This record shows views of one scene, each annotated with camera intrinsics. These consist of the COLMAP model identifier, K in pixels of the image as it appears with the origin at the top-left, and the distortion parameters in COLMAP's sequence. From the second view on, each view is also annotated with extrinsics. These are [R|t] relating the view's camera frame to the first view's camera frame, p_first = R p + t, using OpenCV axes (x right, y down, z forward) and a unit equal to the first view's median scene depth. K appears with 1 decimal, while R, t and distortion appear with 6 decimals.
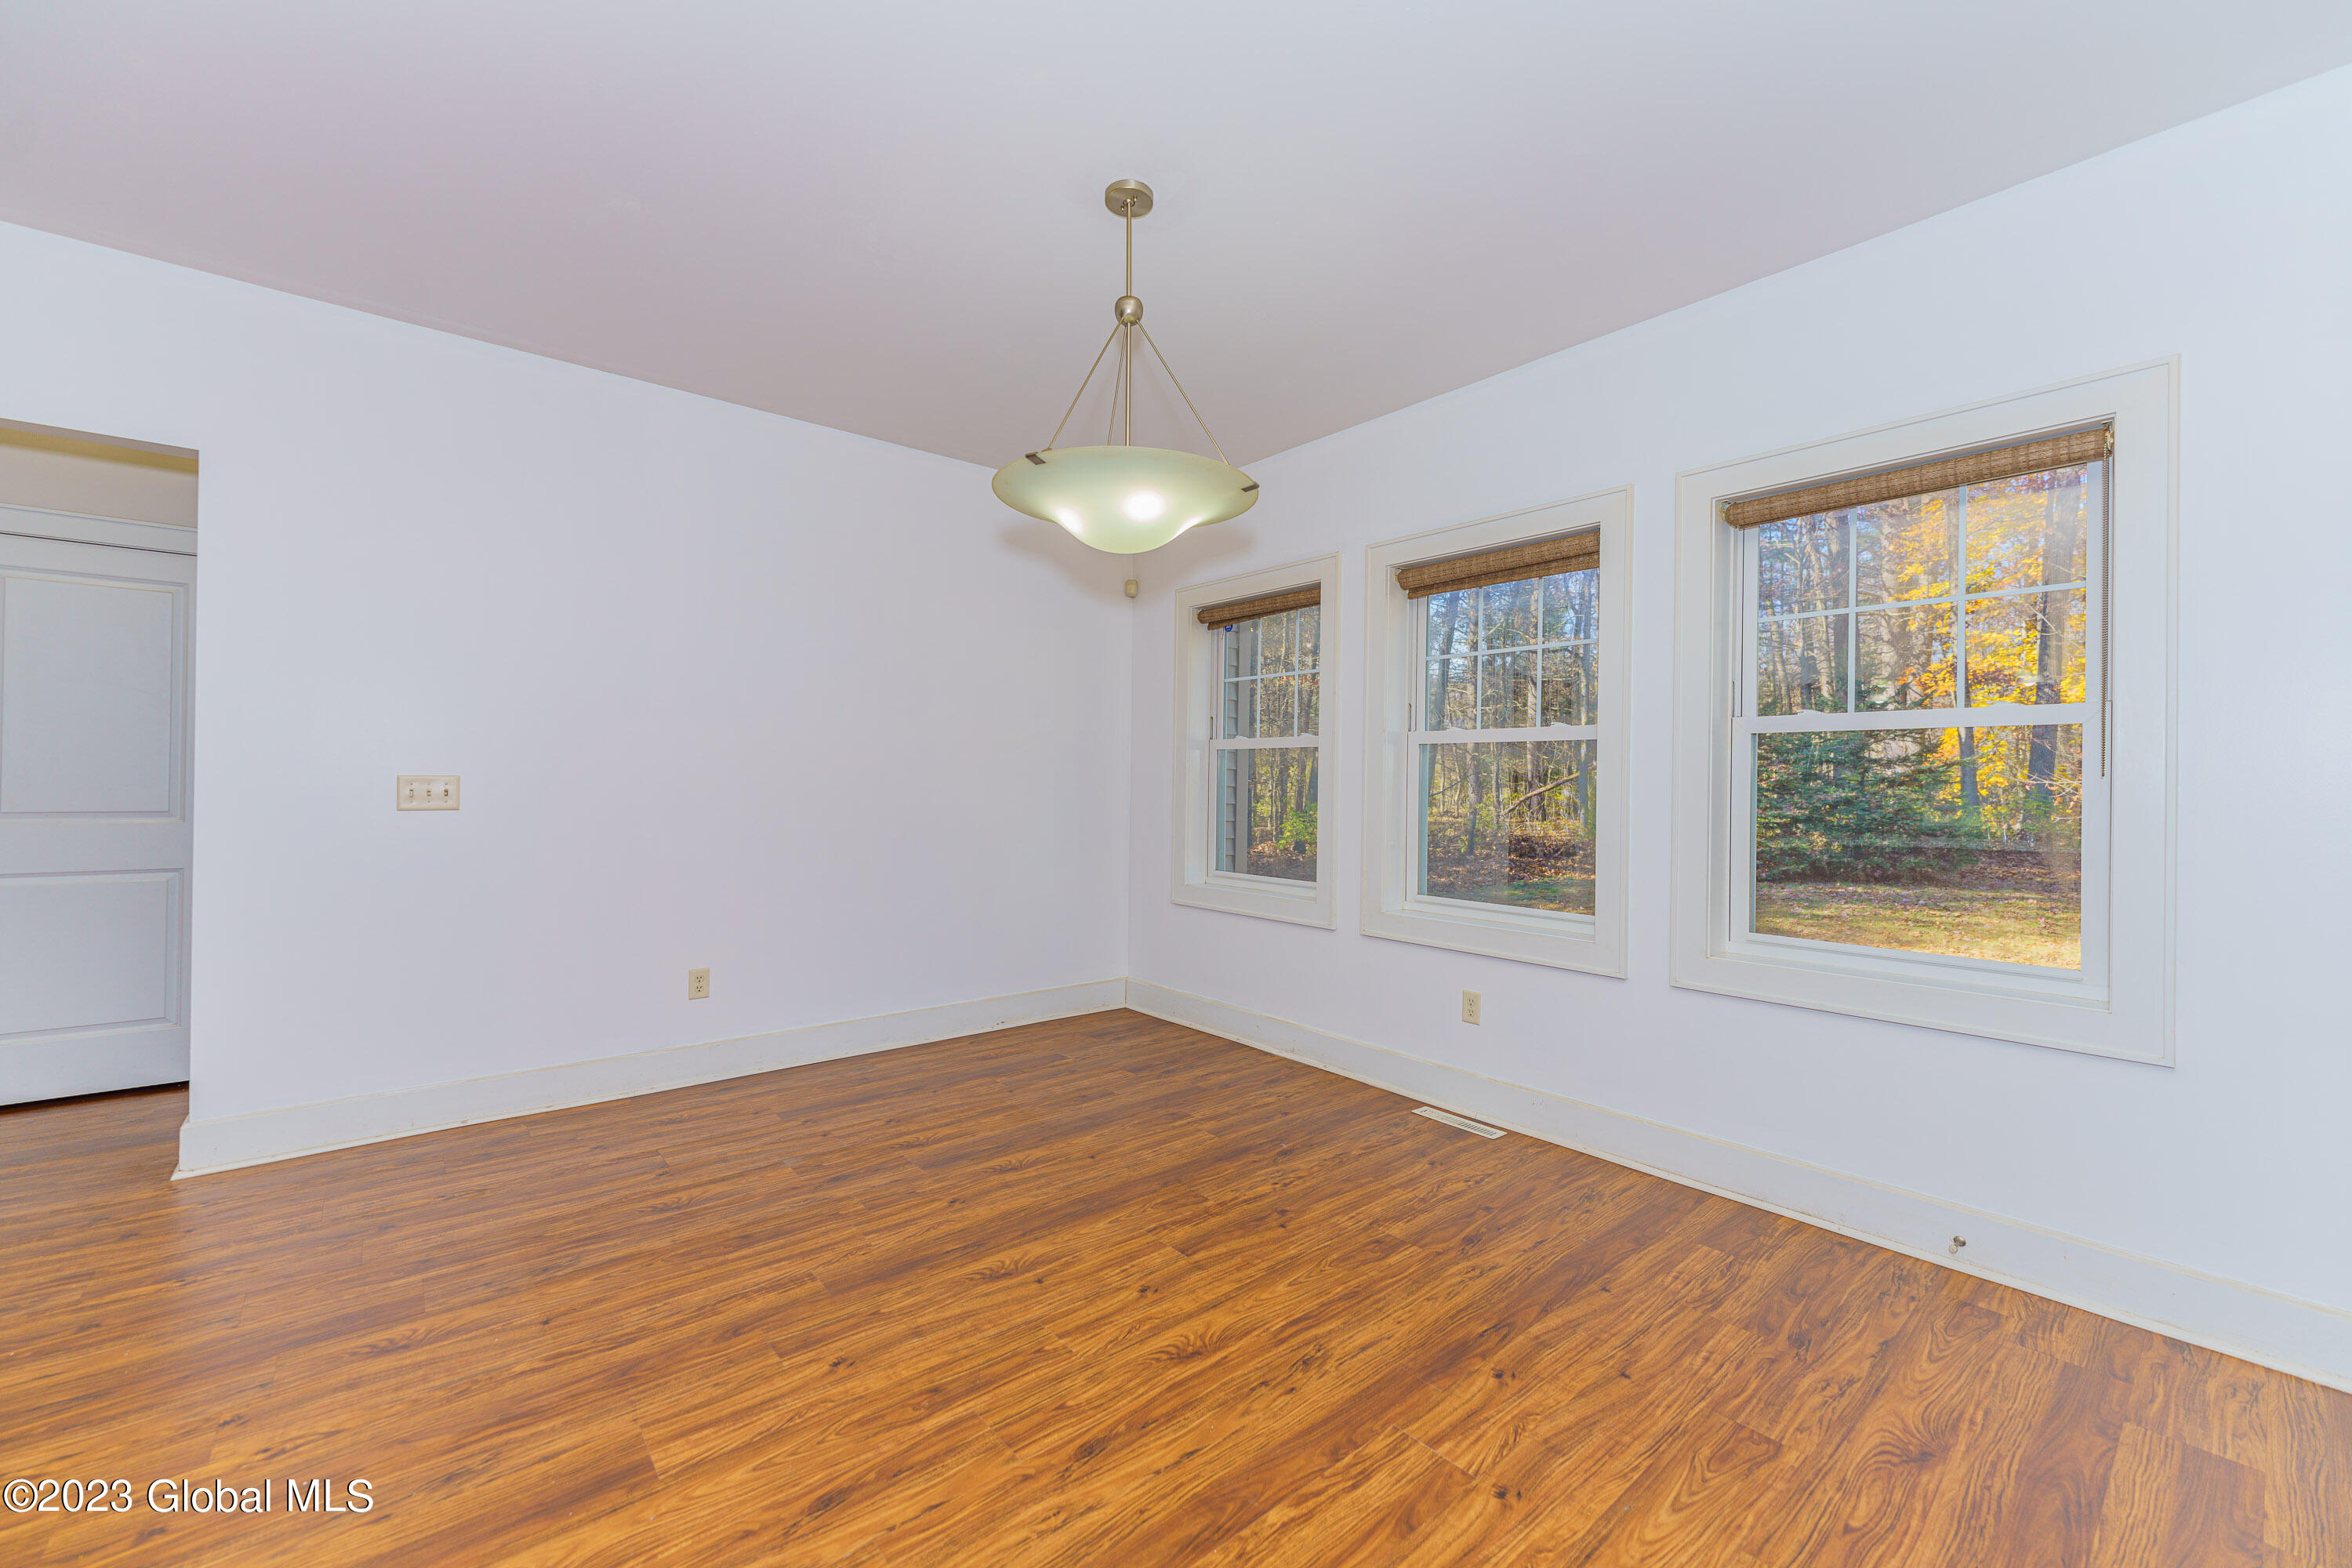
lens RADIAL K [[936.5, 0, 1173.6], [0, 936.5, 778.4], [0, 0, 1]] dist [0.002400, -0.000401]
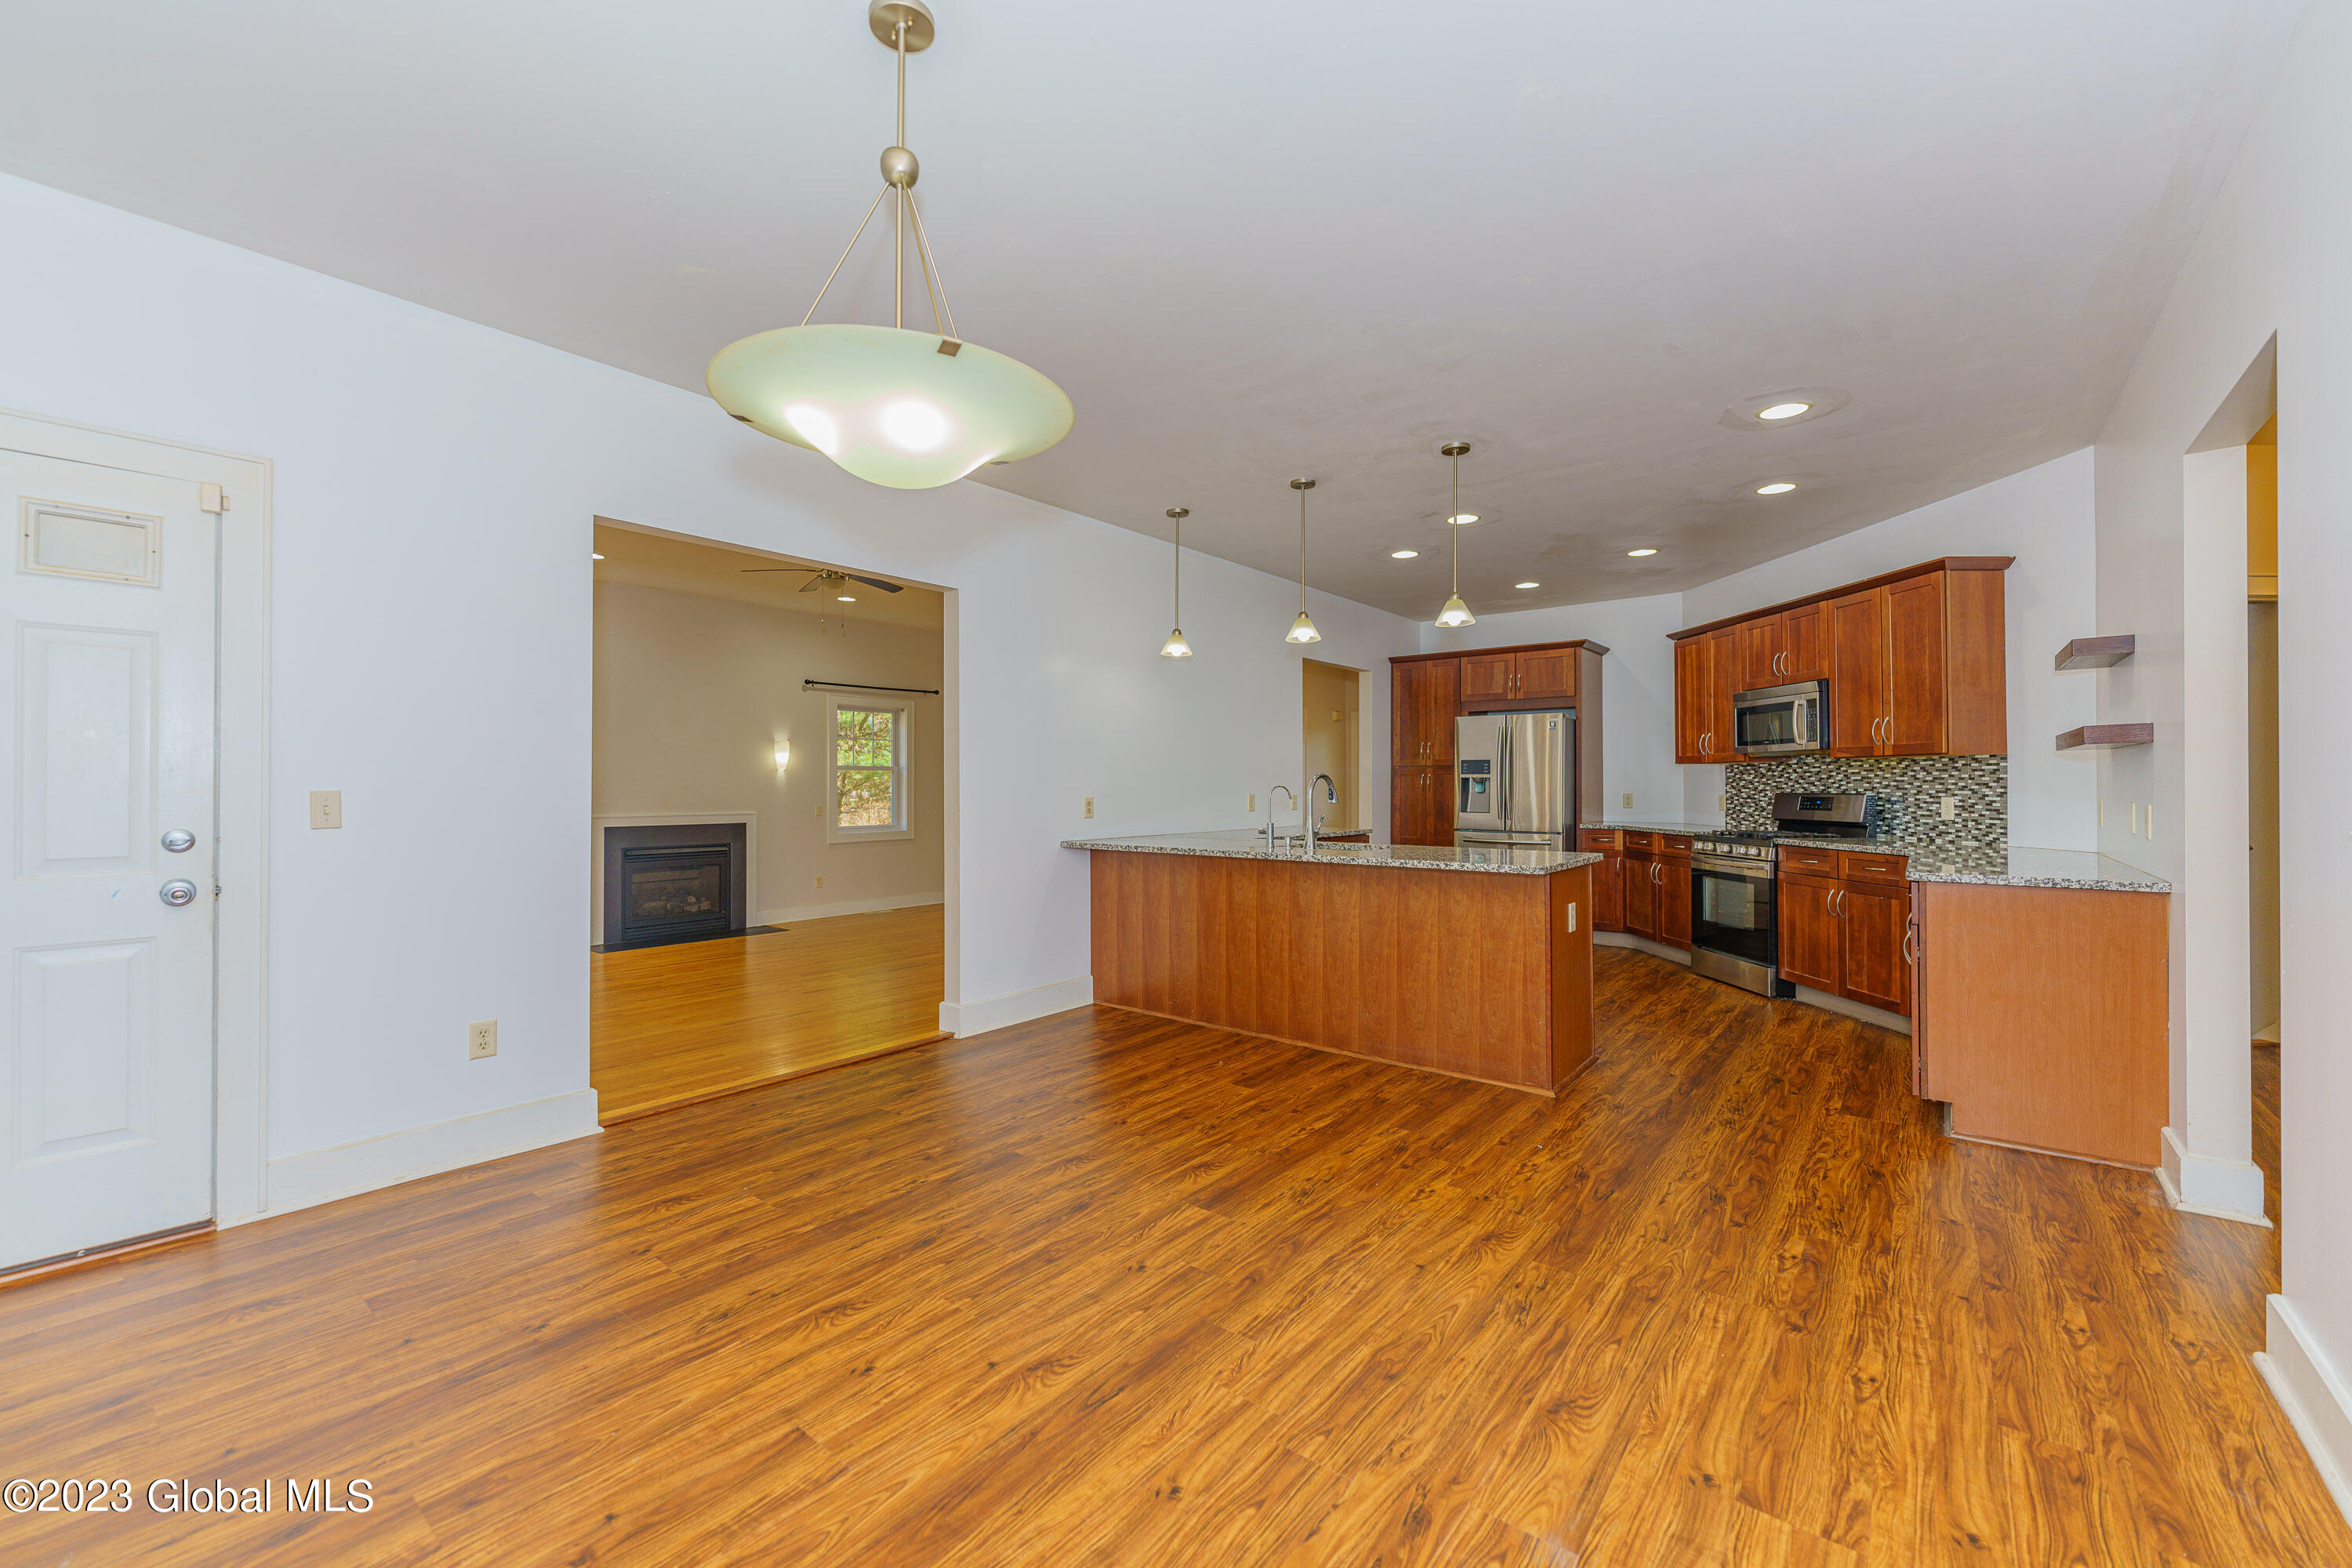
lens RADIAL K [[936.5, 0, 1173.6], [0, 936.5, 778.4], [0, 0, 1]] dist [0.002400, -0.000401]
pose [[-0.981097, -0.014135, -0.192999, -0.122740], [-0.011727, 0.999839, -0.013614, 0.003418], [0.193161, -0.011093, -0.981104, 1.743587]]
